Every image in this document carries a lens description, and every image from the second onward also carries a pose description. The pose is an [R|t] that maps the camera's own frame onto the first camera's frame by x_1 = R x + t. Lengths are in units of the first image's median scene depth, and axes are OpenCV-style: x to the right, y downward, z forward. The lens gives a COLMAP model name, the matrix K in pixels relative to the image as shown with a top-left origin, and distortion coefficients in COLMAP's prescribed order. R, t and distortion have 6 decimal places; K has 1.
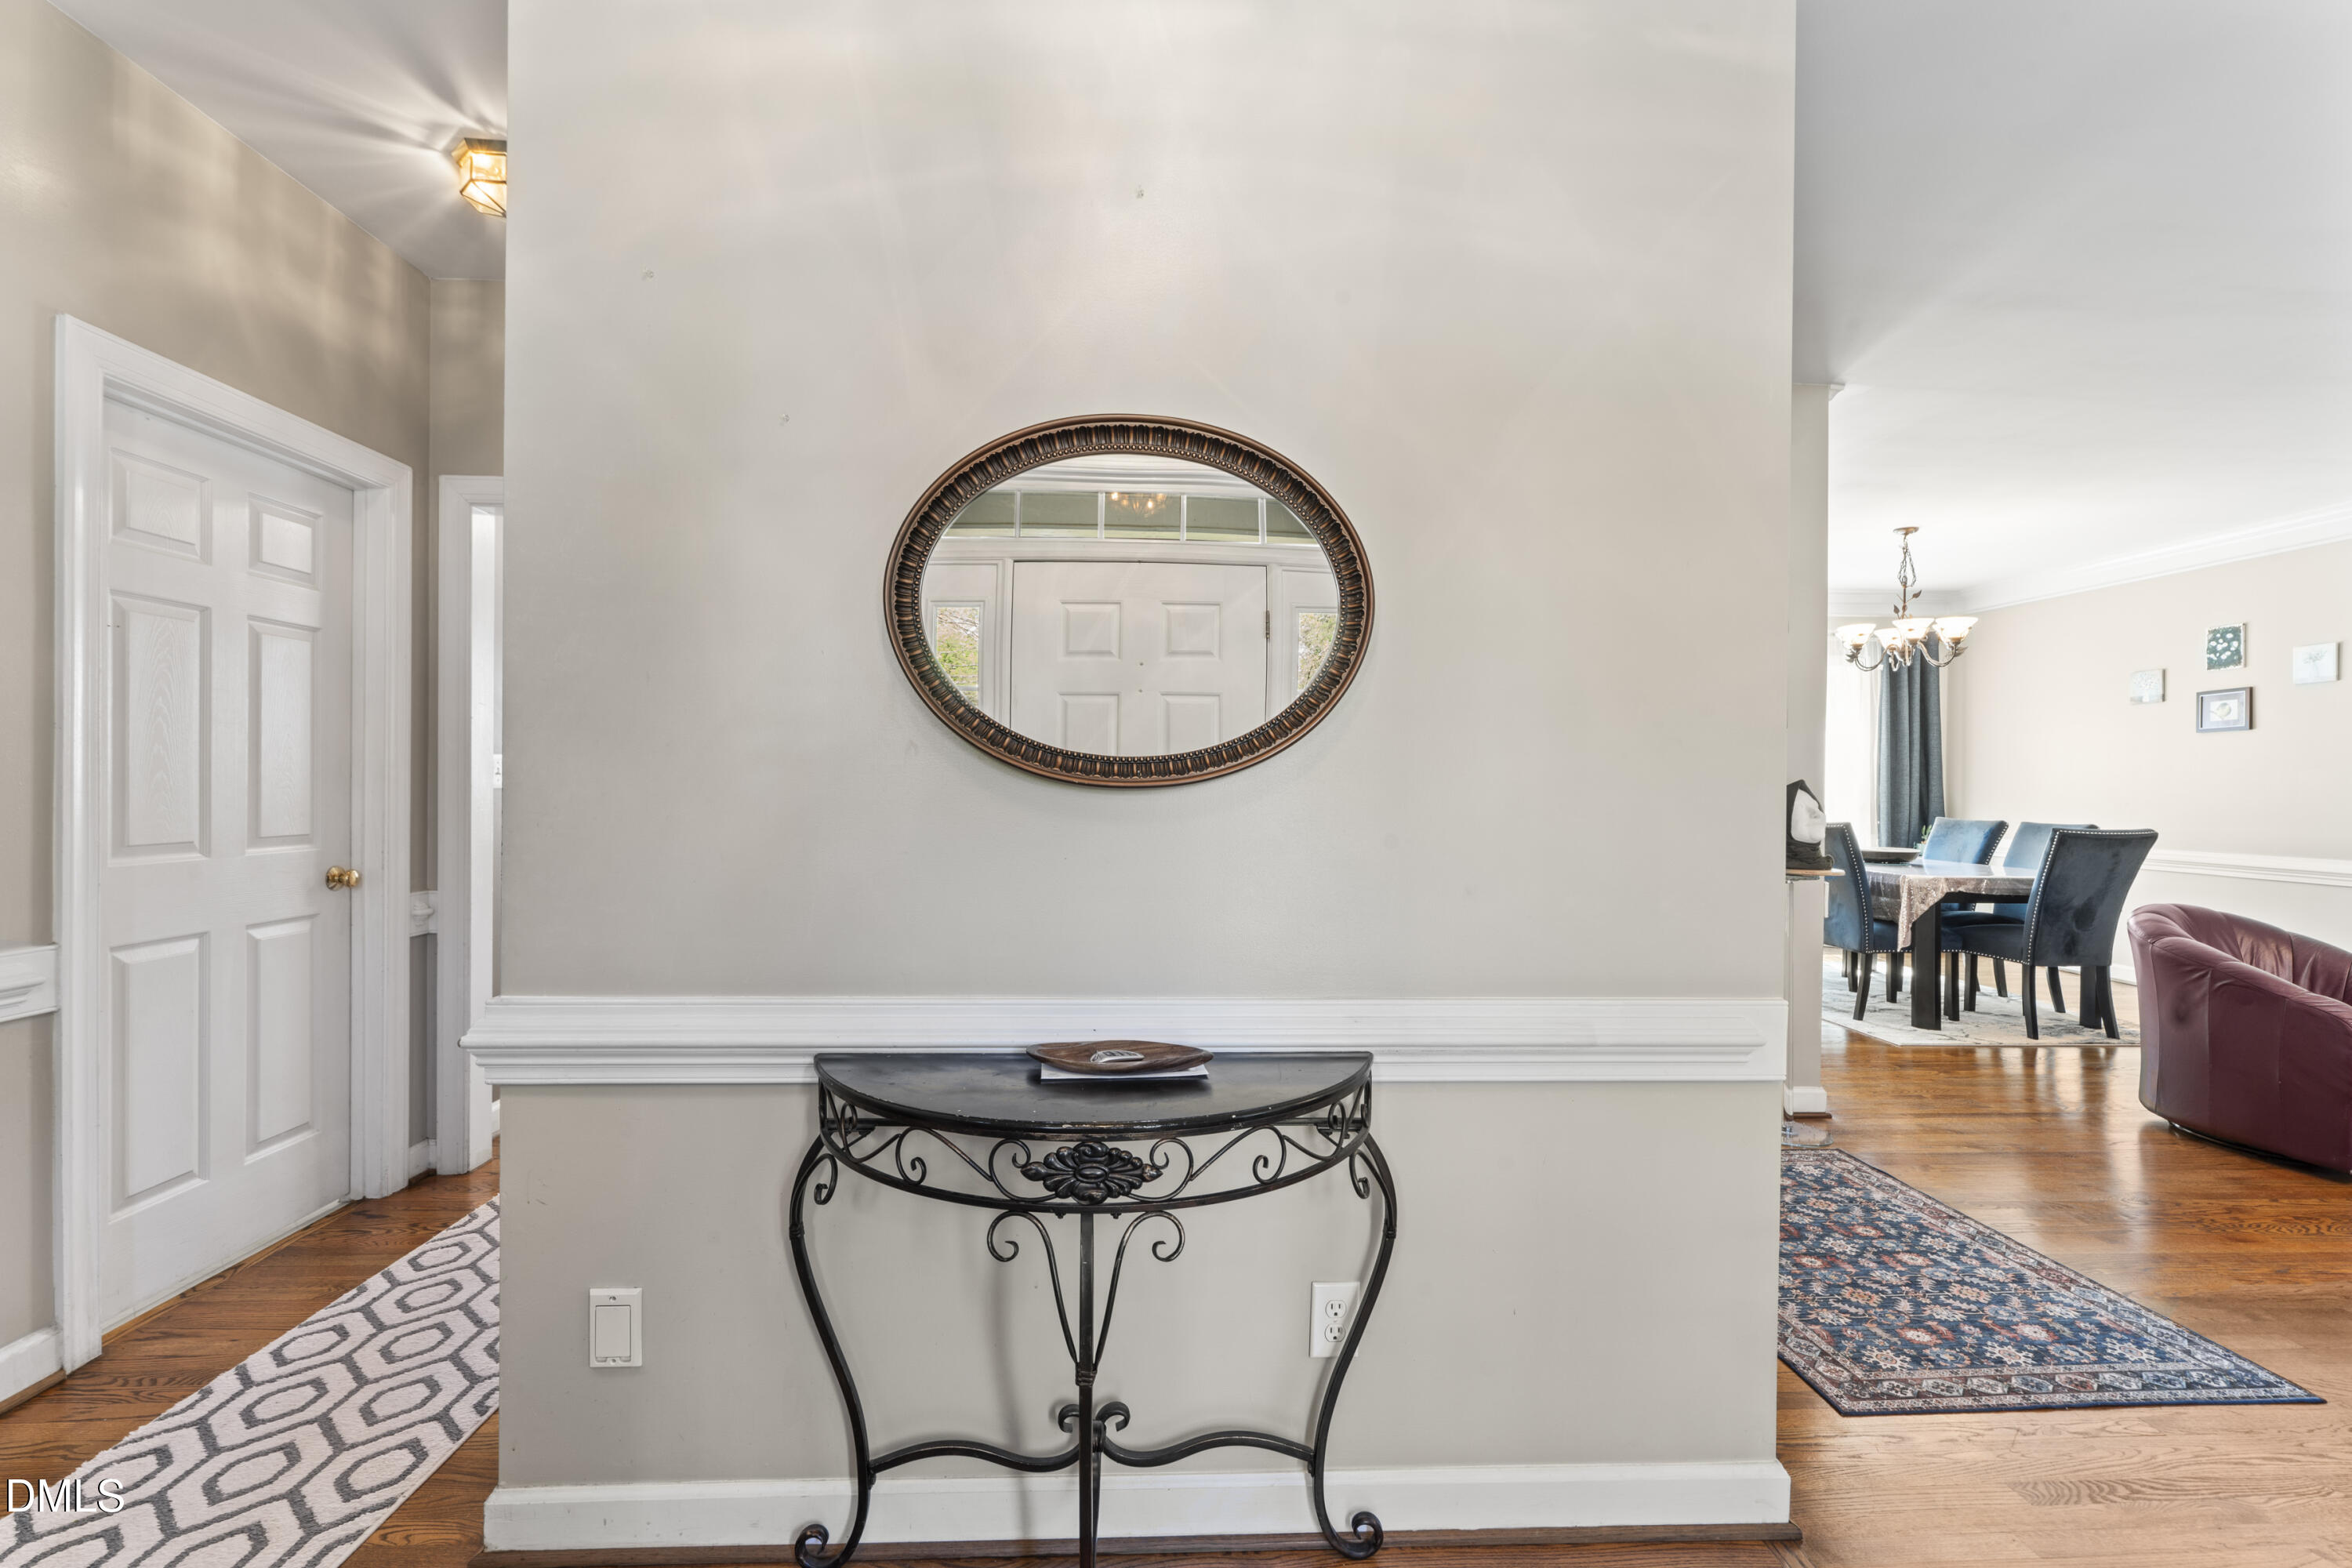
lens RADIAL K [[1021.5, 0, 1175.8], [0, 1021.5, 797.5], [0, 0, 1]] dist [-0.007687, 0.000772]
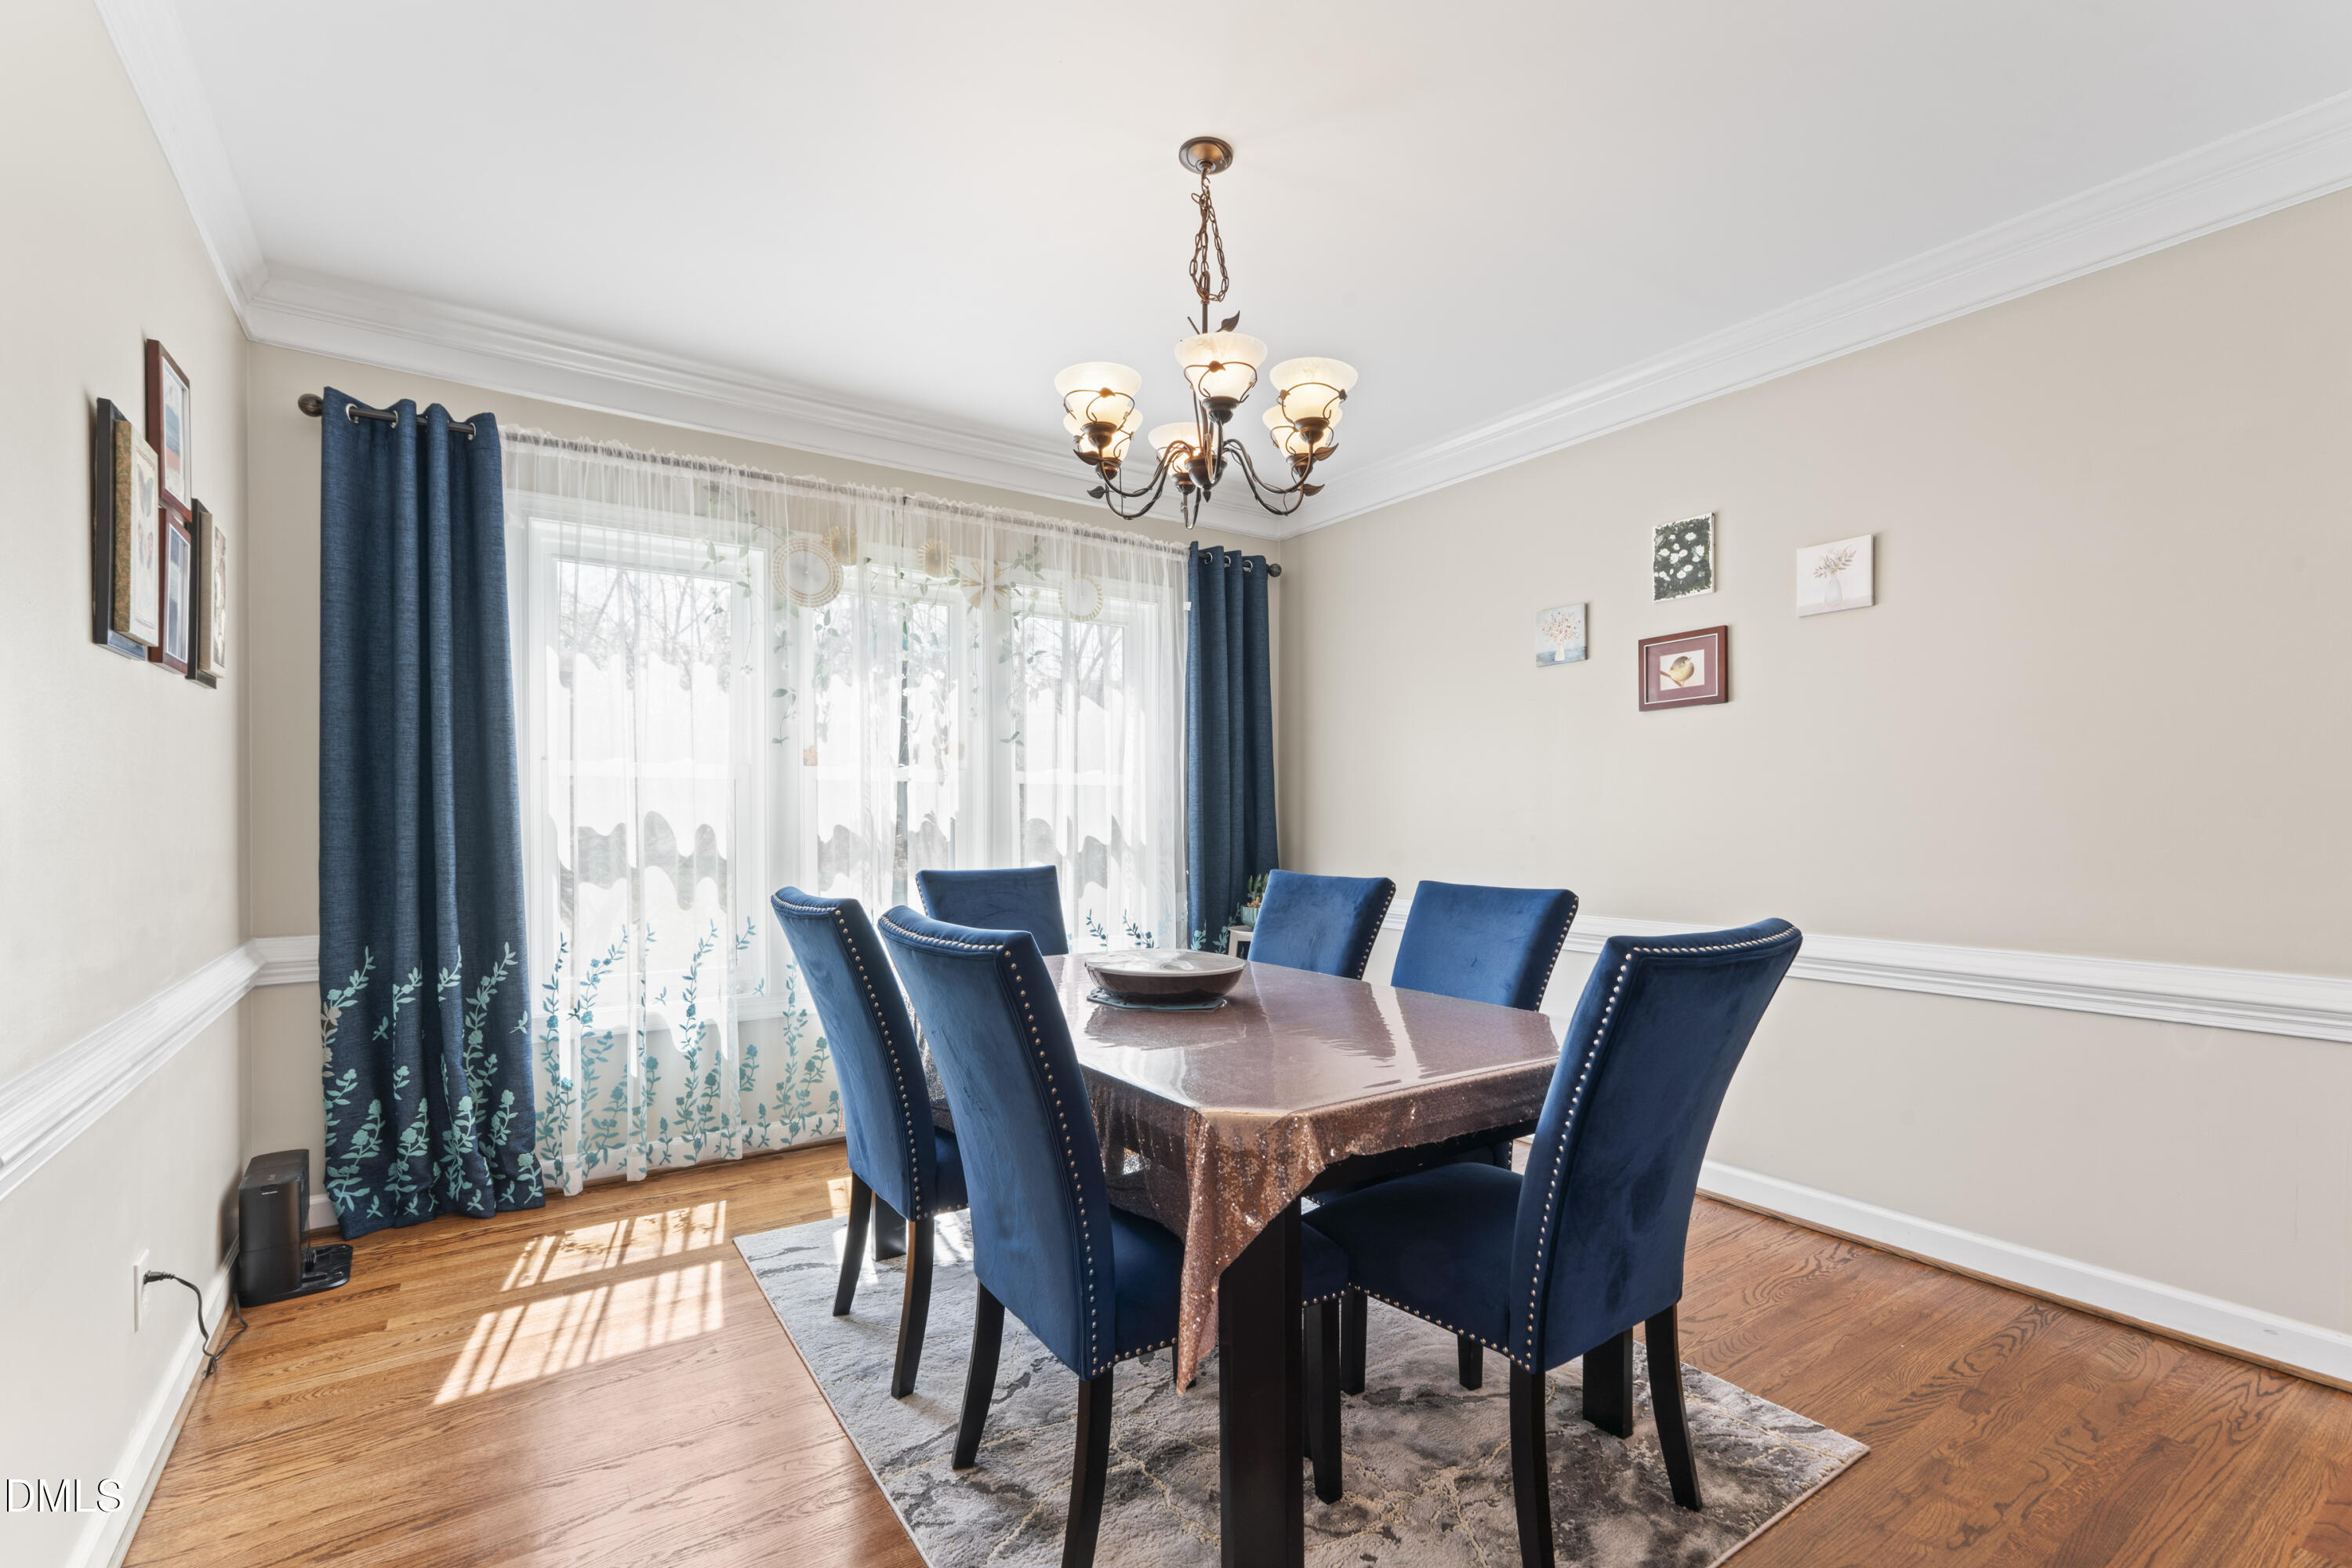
lens RADIAL K [[1046.4, 0, 1175.1], [0, 1046.4, 830.7], [0, 0, 1]] dist [-0.000432, 0.000177]
pose [[0.846366, -0.013865, 0.532421, 0.551638], [0.012160, 0.999904, 0.006709, -0.004378], [-0.532462, 0.000796, 0.846453, 0.749376]]
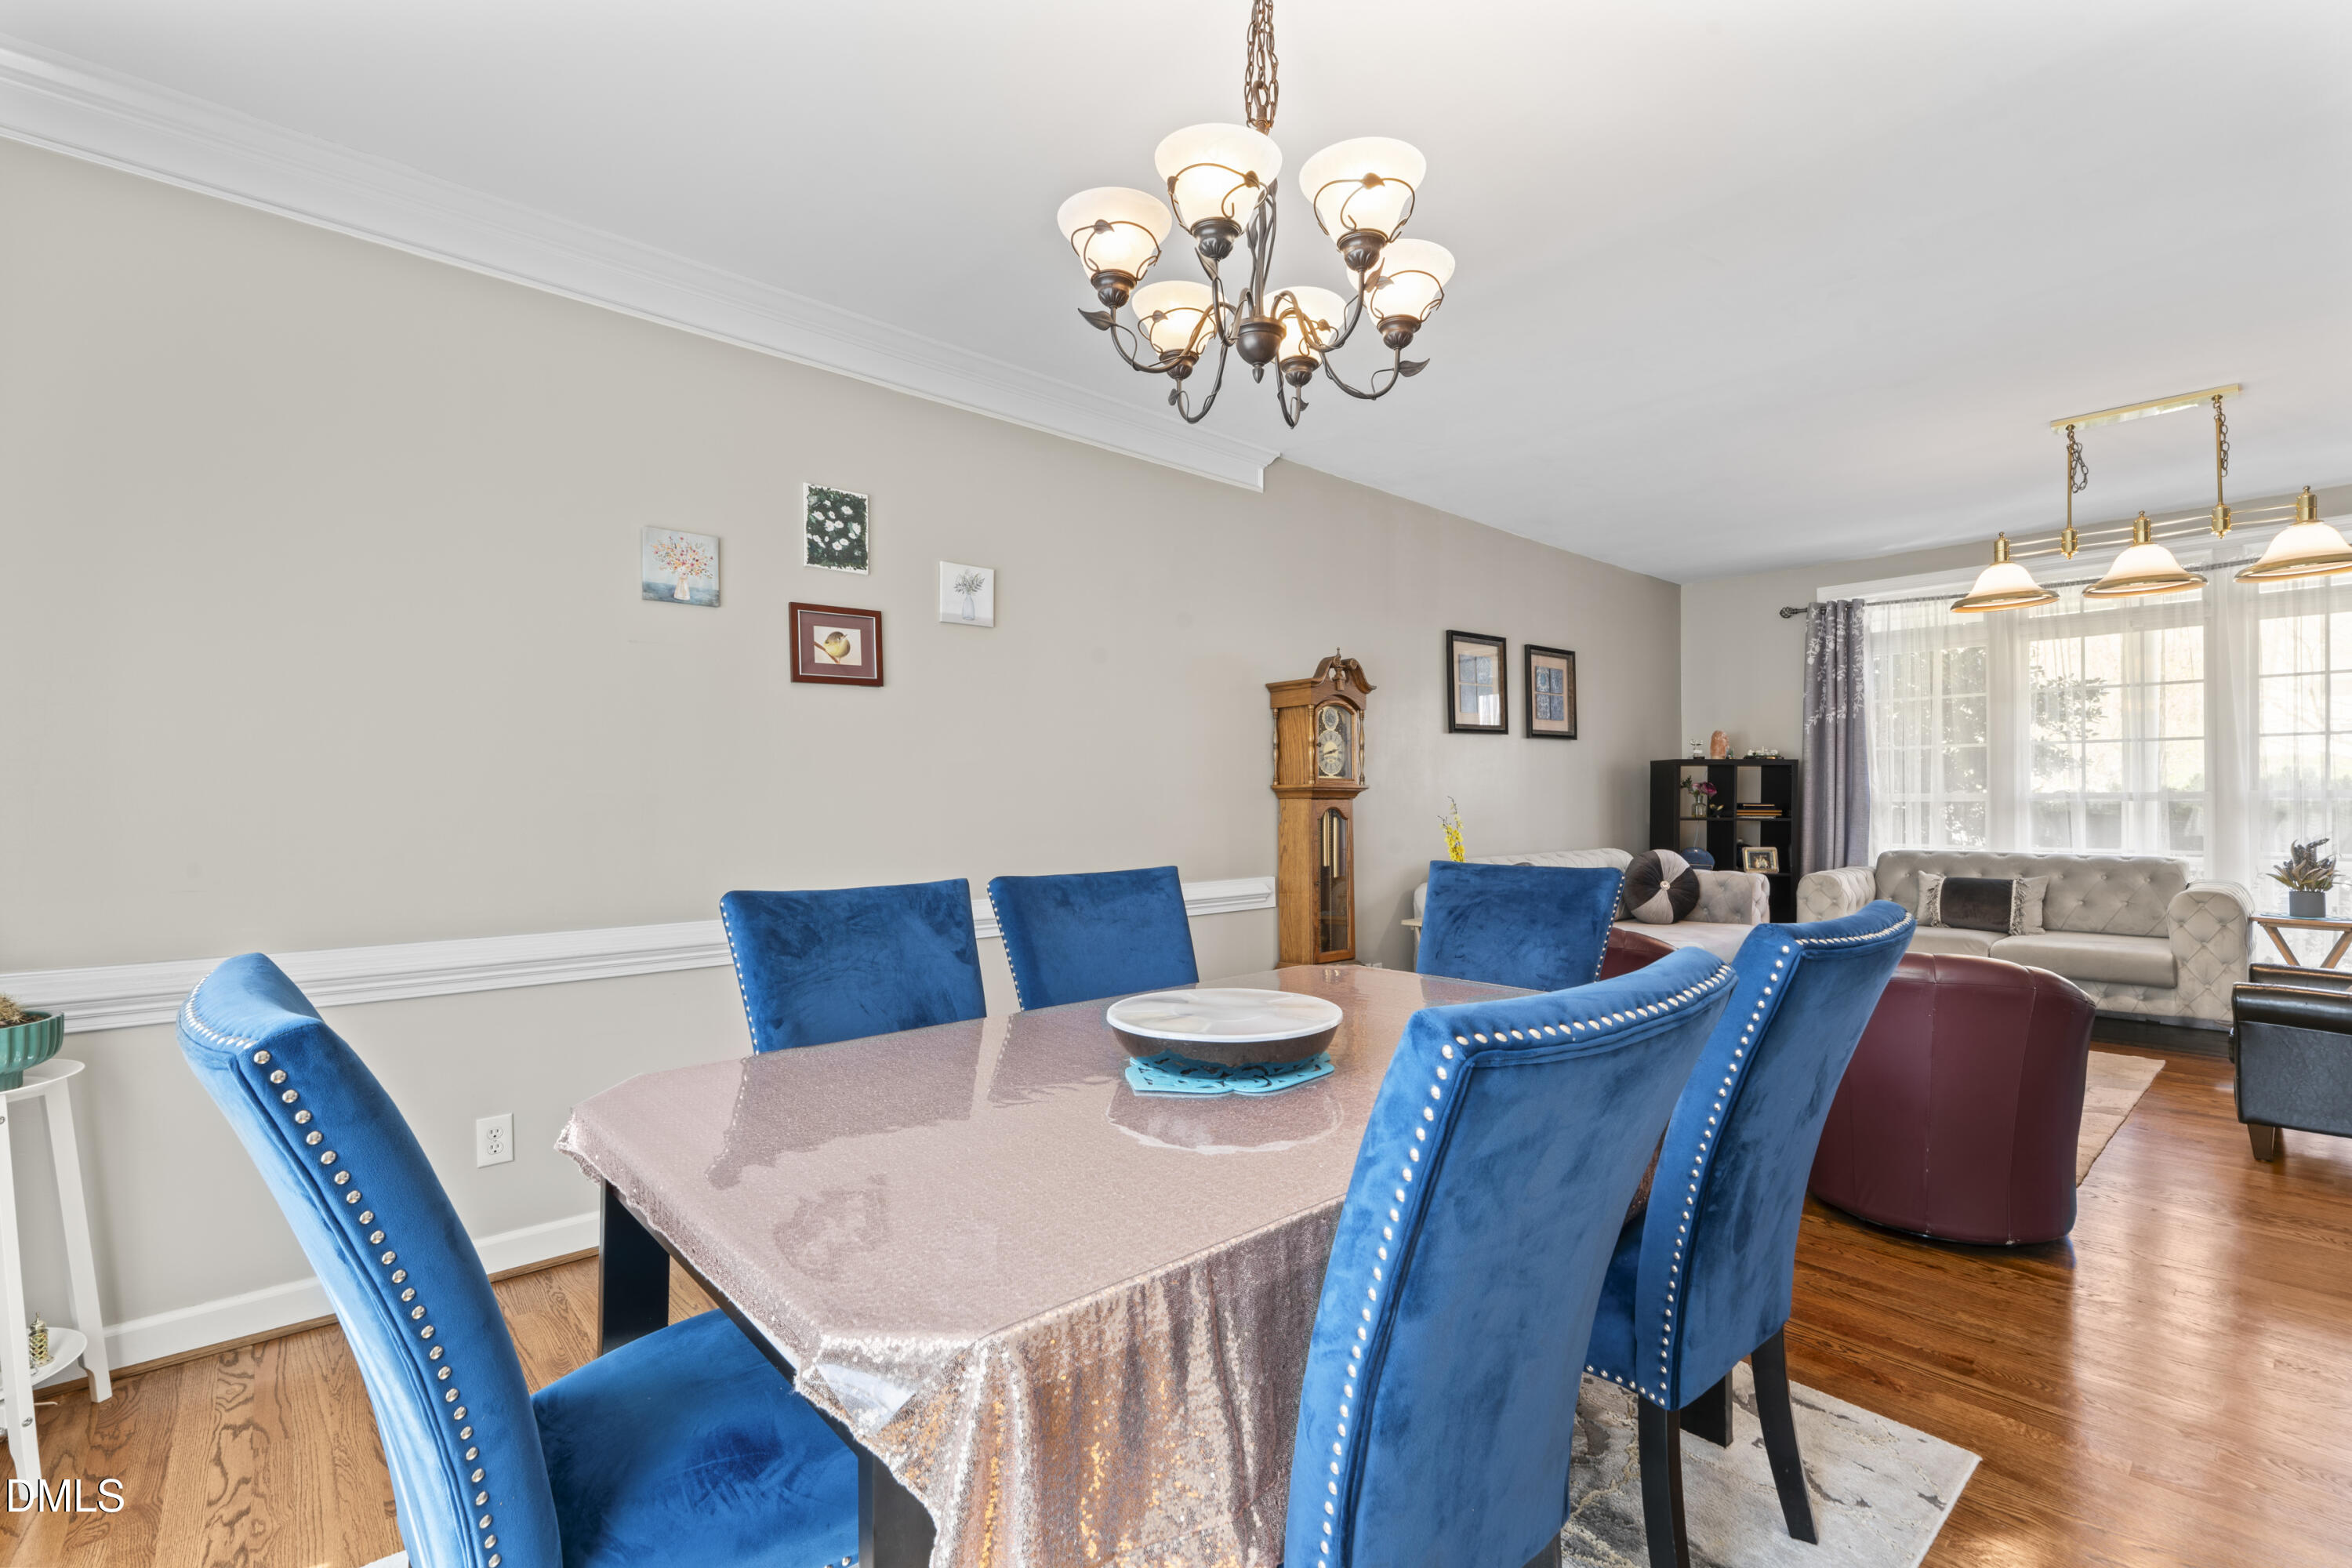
lens RADIAL K [[1110.1, 0, 1175.4], [0, 1110.1, 809.4], [0, 0, 1]] dist [-0.000137, 0.001287]
pose [[-0.624141, 0.001599, 0.781310, 0.526971], [0.010492, 0.999925, 0.006335, -0.001245], [-0.781241, 0.012151, -0.624111, 1.399591]]
